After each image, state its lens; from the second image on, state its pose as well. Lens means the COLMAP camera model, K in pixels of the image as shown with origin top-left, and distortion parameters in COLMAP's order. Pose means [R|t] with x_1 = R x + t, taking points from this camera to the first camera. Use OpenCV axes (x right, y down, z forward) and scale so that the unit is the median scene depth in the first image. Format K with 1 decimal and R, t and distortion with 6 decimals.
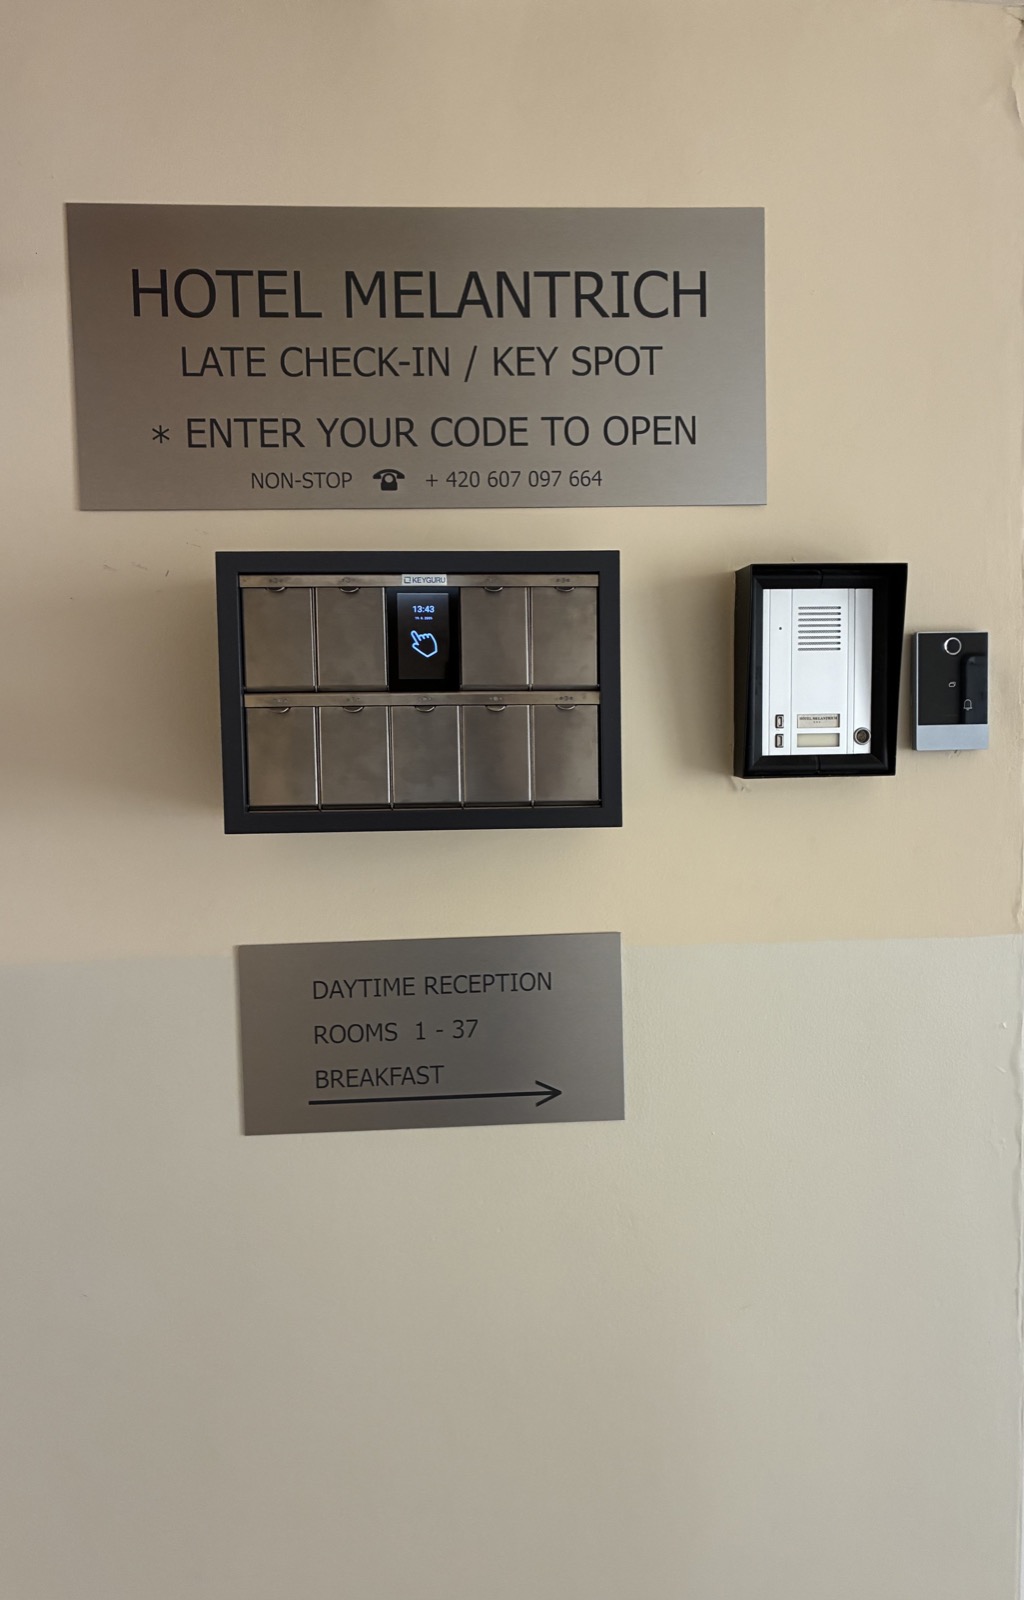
lens RADIAL K [[1377.0, 0, 512.0], [0, 1377.0, 800.0], [0, 0, 1]] dist [0.009498, -0.000005]
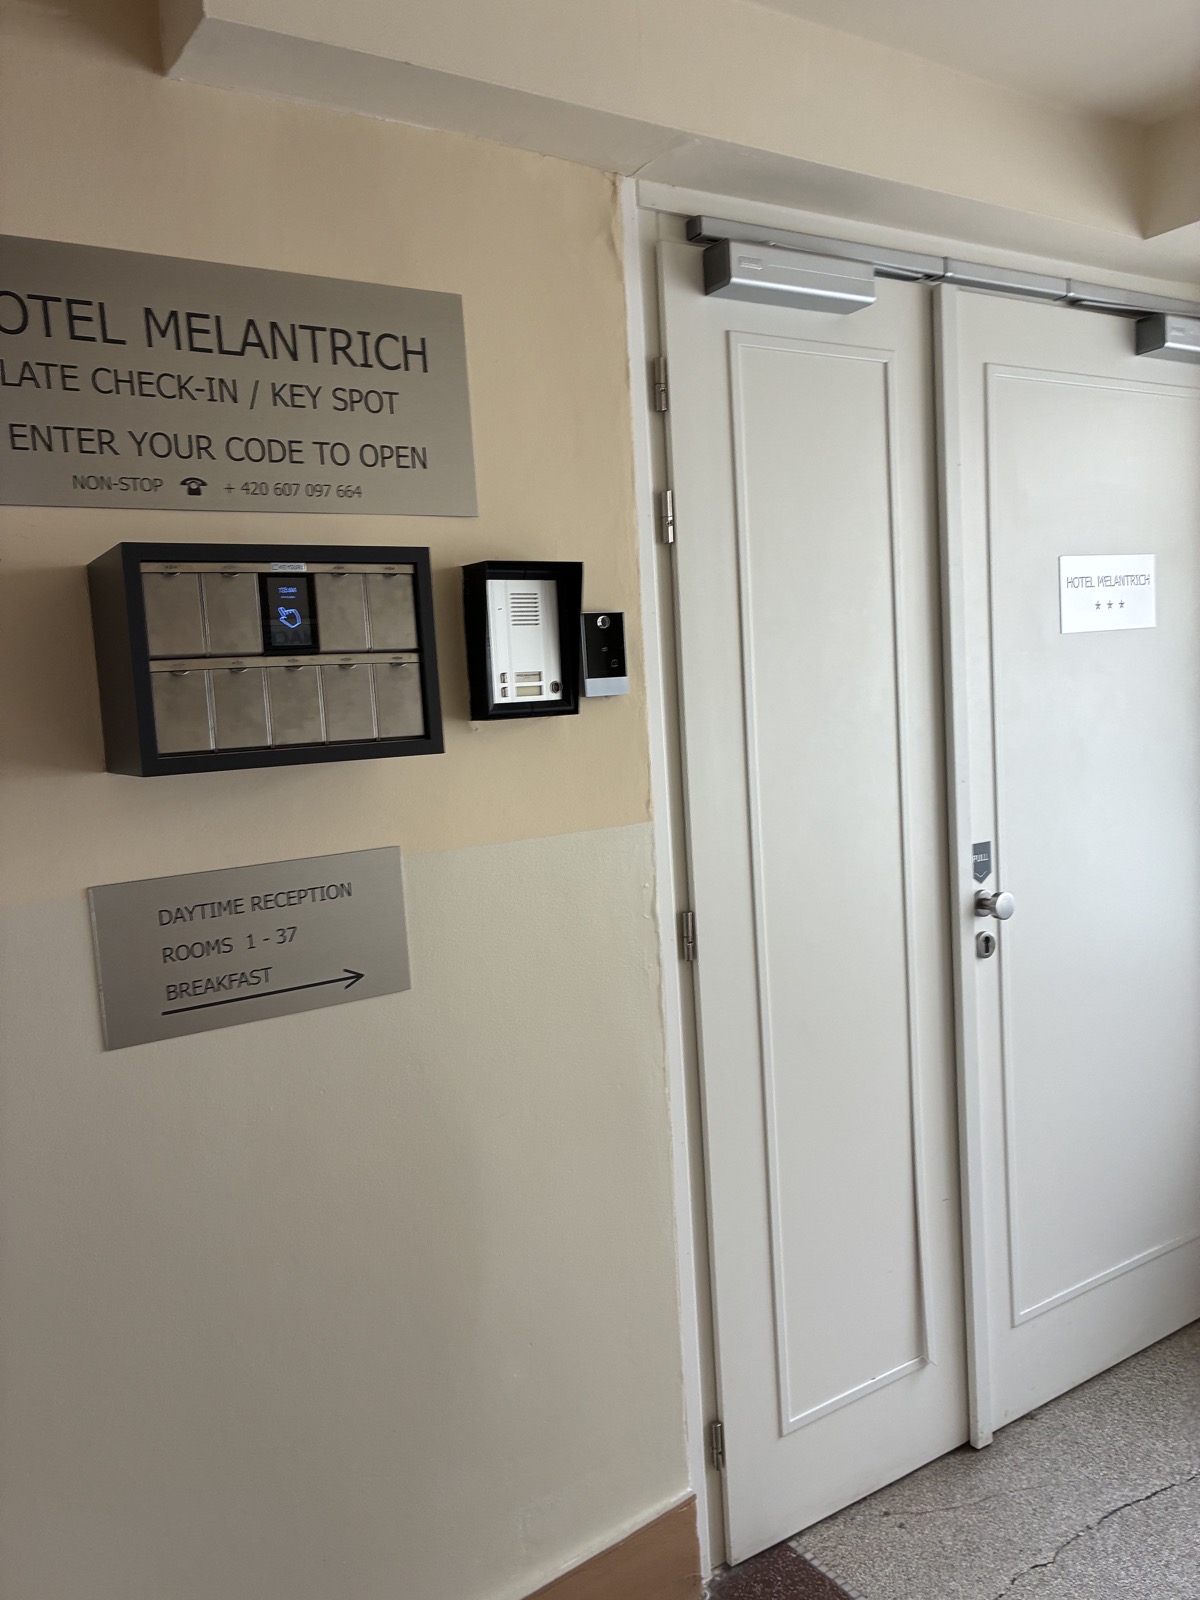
lens RADIAL K [[1215.7, 0, 600.0], [0, 1215.7, 800.0], [0, 0, 1]] dist [0.002899, 0.009423]
pose [[0.876561, -0.079168, 0.474735, -0.302768], [0.075276, 0.996791, 0.027236, 0.037664], [-0.475367, 0.011862, 0.879707, -0.097101]]
